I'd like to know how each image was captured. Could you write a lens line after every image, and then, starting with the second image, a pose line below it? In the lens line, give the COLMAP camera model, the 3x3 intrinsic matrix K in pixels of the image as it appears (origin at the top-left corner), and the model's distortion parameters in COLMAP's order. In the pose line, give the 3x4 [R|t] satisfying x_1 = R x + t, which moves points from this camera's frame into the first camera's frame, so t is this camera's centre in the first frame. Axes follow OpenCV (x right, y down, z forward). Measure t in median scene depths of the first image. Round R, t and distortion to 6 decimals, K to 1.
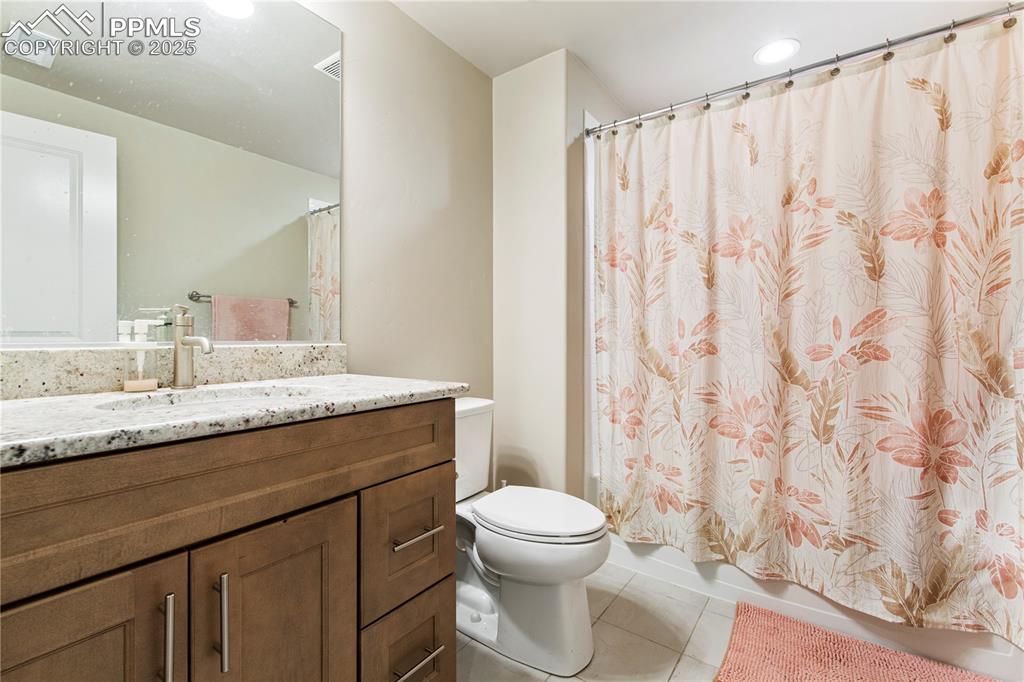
lens RADIAL K [[450.8, 0, 521.4], [0, 450.8, 330.7], [0, 0, 1]] dist [0.000445, 0.000006]
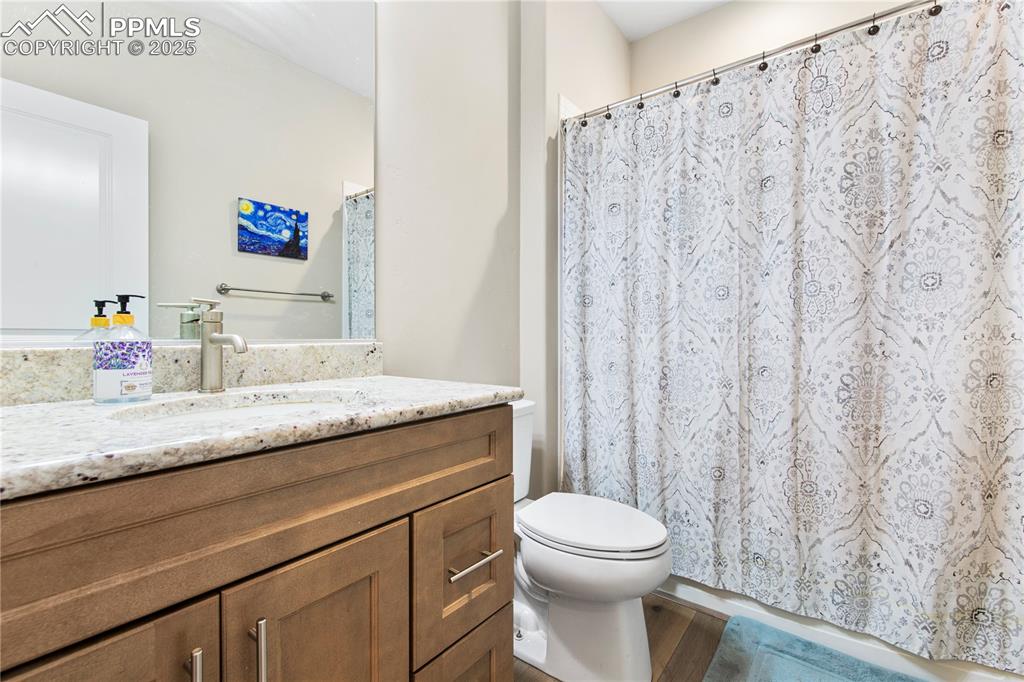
lens RADIAL K [[450.8, 0, 528.9], [0, 450.8, 332.7], [0, 0, 1]] dist [0.000445, 0.000006]
pose [[0.999542, -0.001707, -0.030225, -0.073448], [0.001998, 0.999952, 0.009586, 0.002867], [0.030207, -0.009642, 0.999497, 0.099504]]
